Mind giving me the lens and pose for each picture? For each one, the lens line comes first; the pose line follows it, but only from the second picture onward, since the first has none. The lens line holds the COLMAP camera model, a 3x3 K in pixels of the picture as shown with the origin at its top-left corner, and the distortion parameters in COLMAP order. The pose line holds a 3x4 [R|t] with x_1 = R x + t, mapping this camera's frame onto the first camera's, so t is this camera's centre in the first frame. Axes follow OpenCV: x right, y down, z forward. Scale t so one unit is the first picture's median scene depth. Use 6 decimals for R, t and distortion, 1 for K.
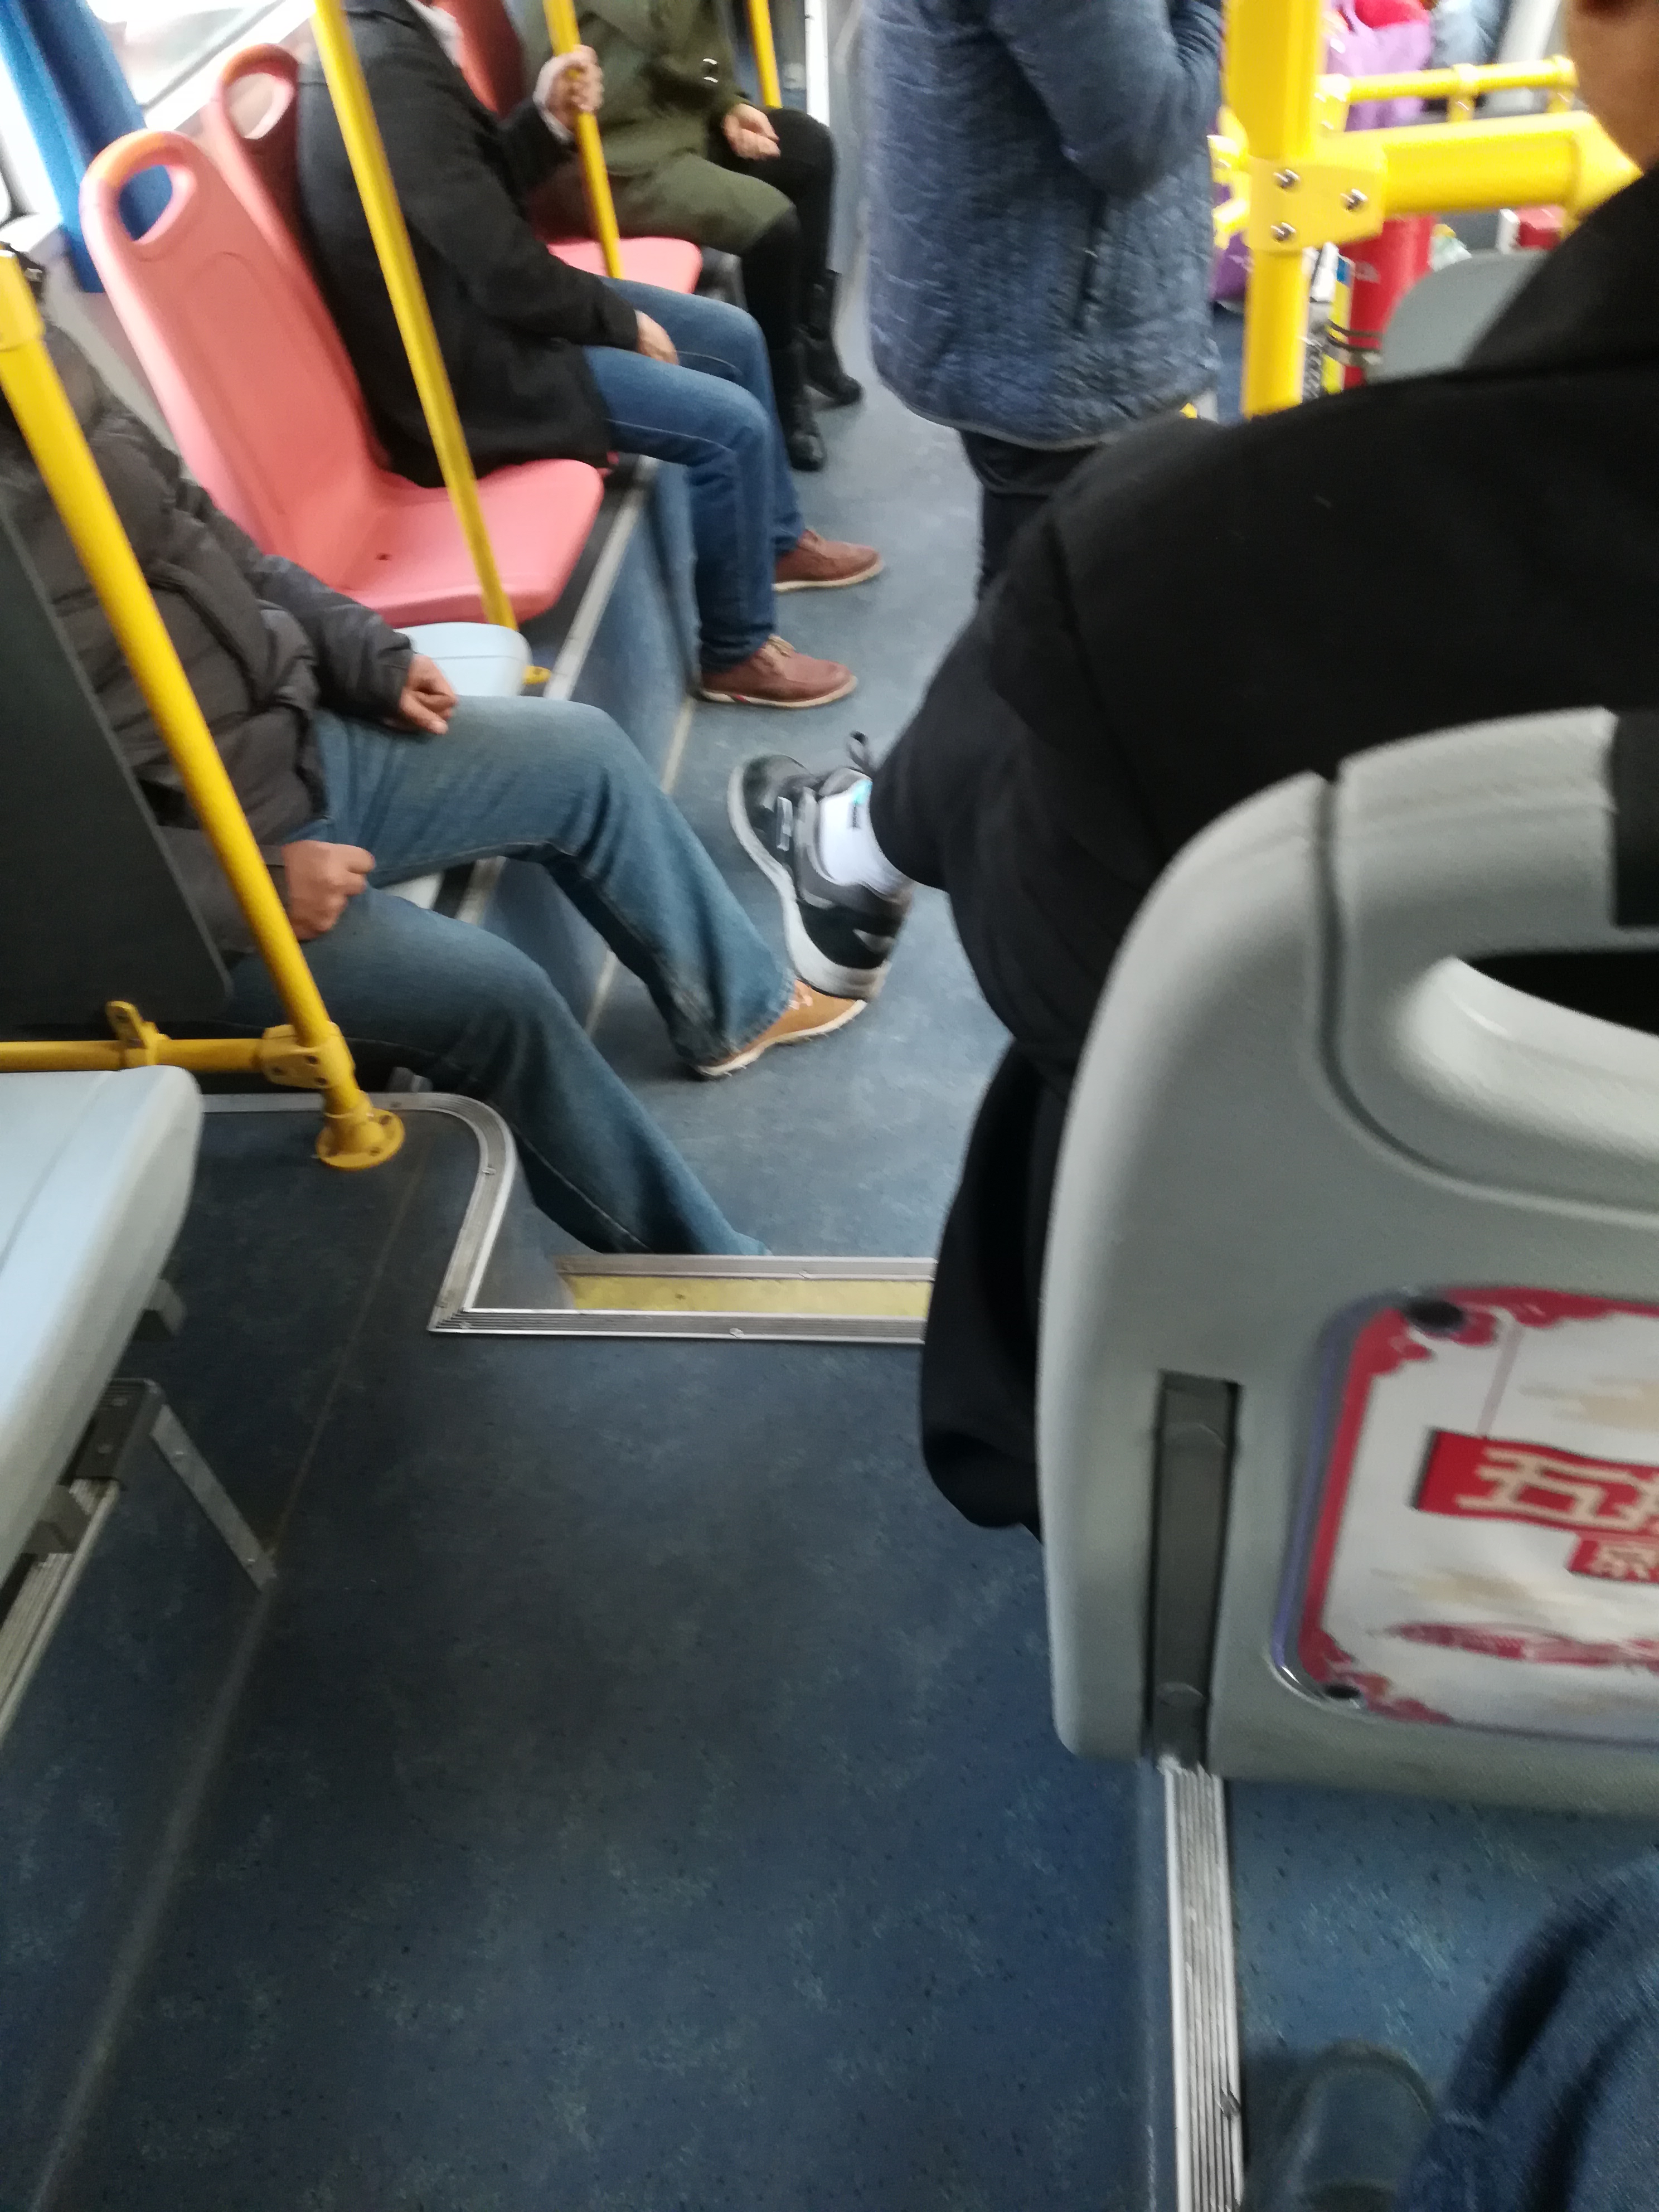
lens RADIAL K [[1679.8, 0, 818.3], [0, 1679.8, 1114.8], [0, 0, 1]] dist [0.016124, -0.050735]
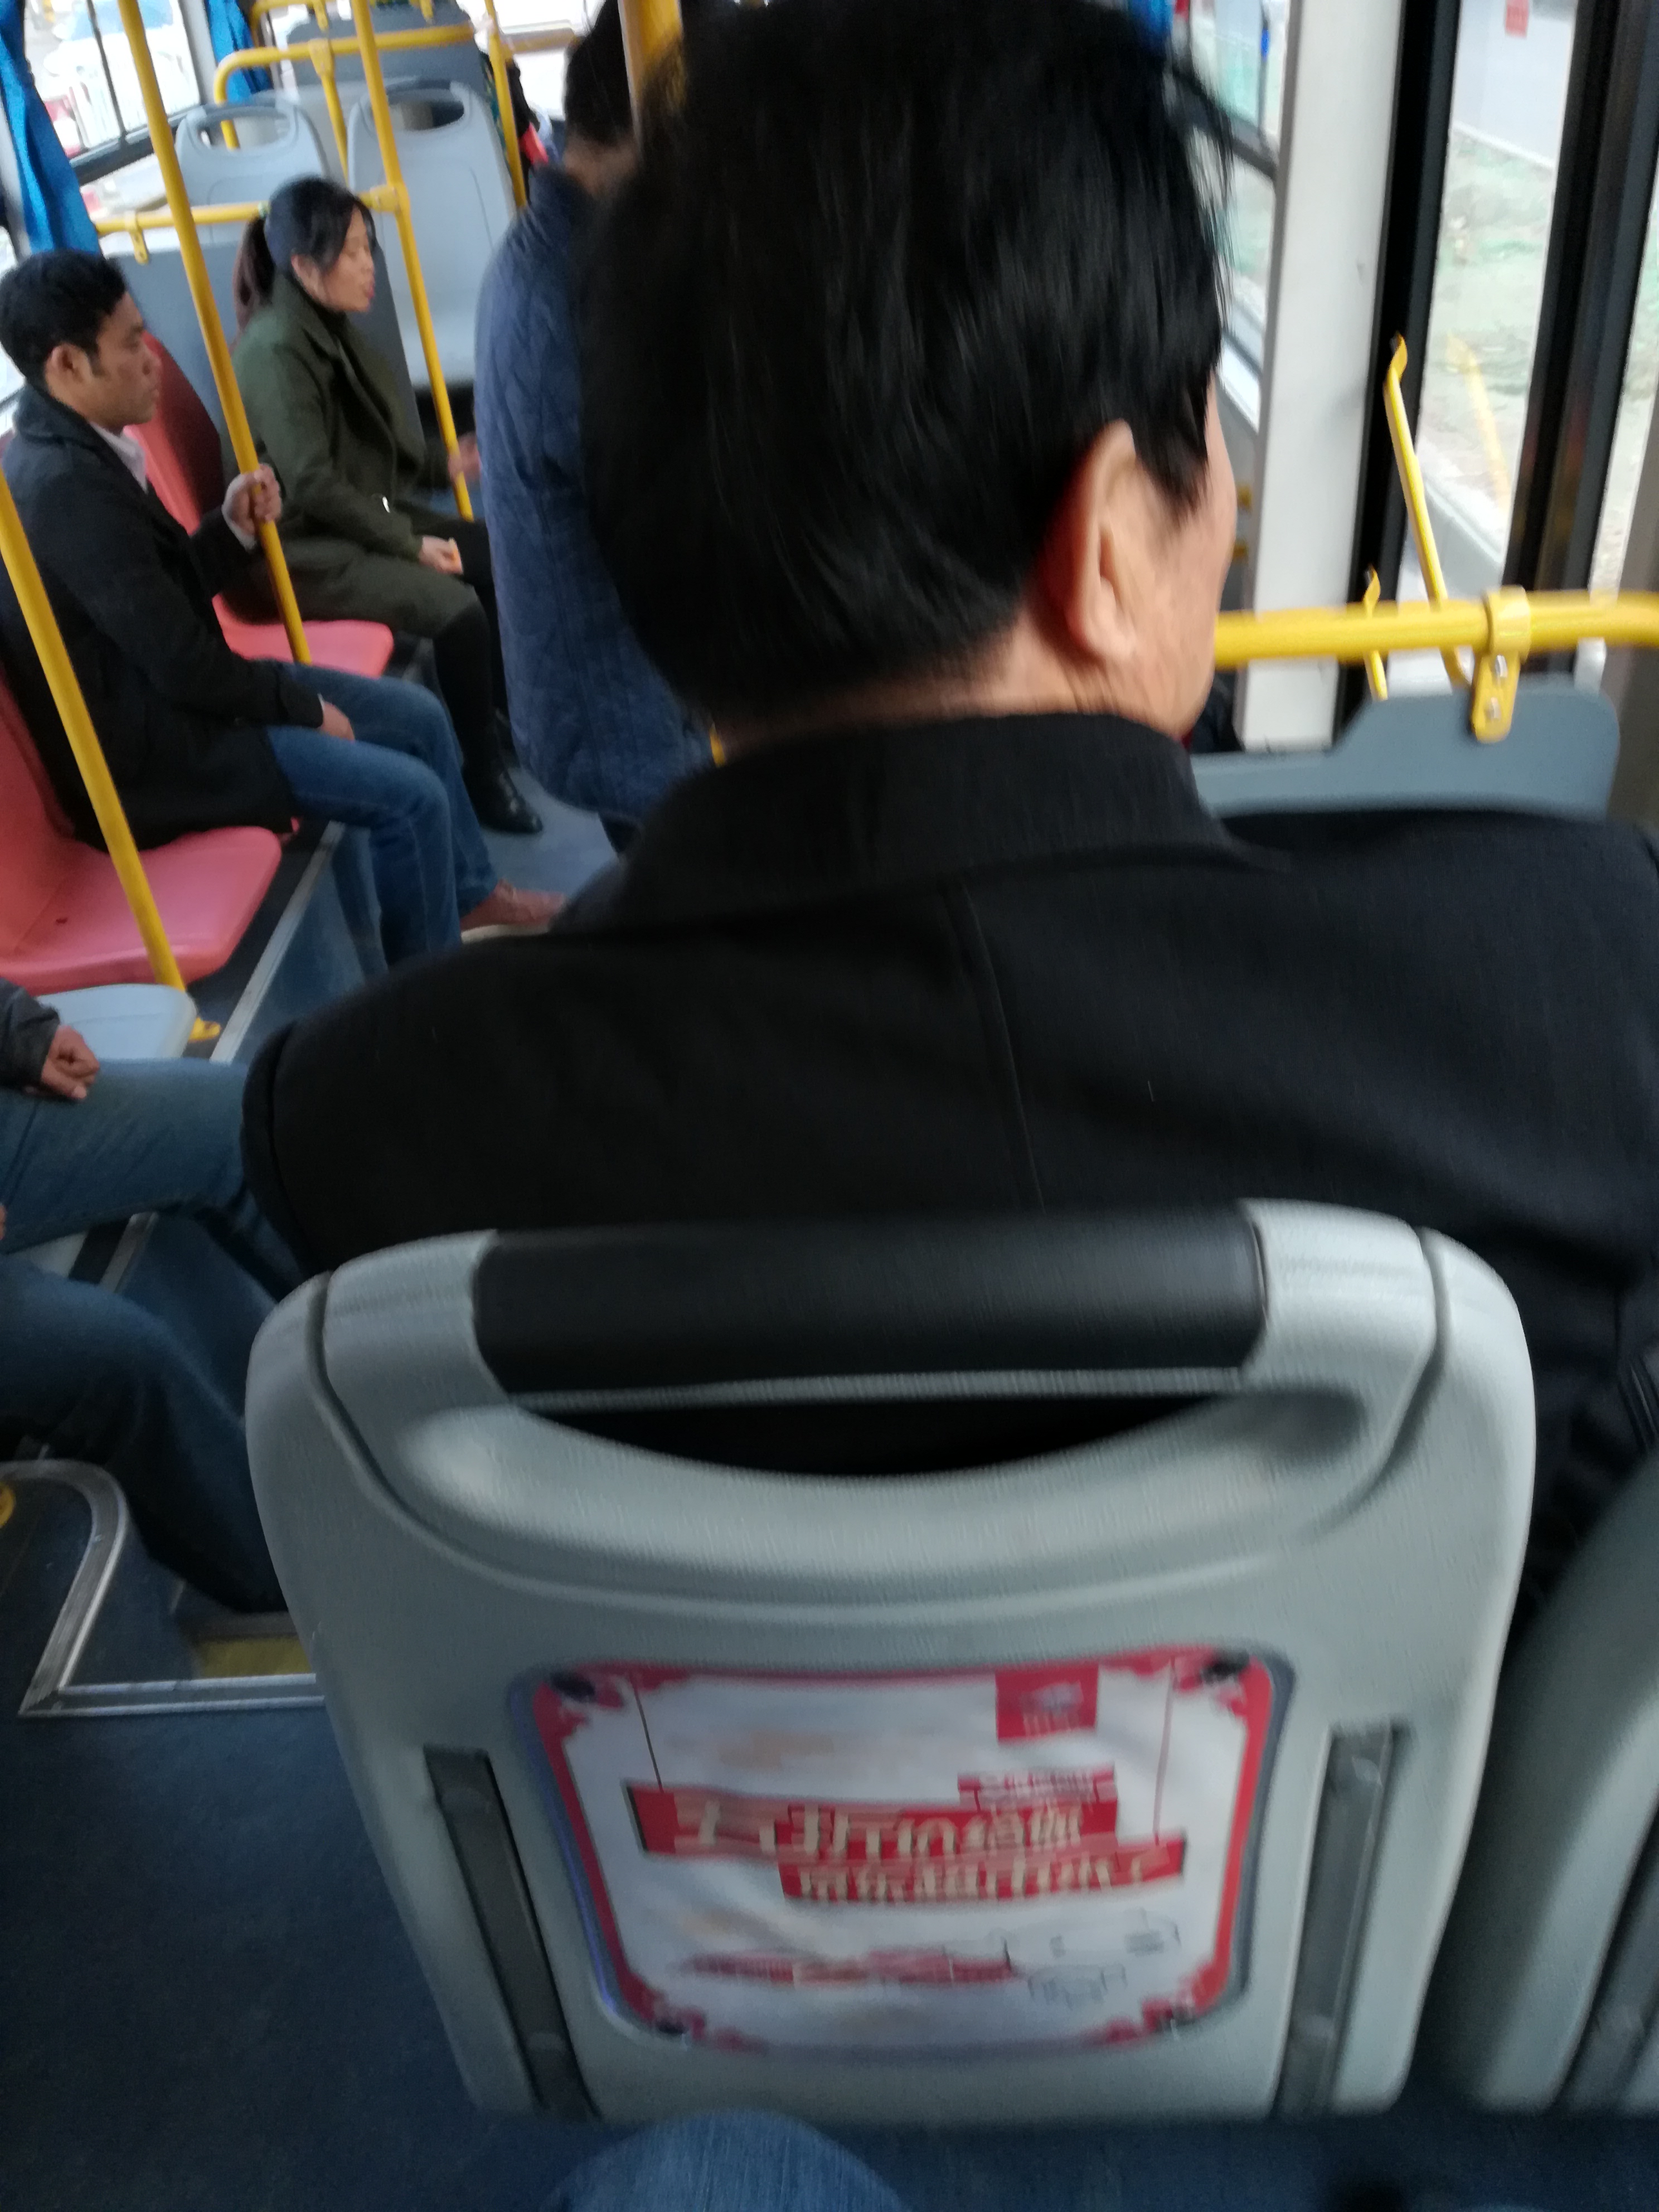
lens RADIAL K [[1679.8, 0, 846.0], [0, 1679.8, 1099.2], [0, 0, 1]] dist [0.016124, -0.050735]
pose [[0.989284, -0.028686, 0.143162, 0.090441], [0.054893, 0.981649, -0.182625, -0.014069], [-0.135296, 0.188526, 0.972704, -0.060312]]
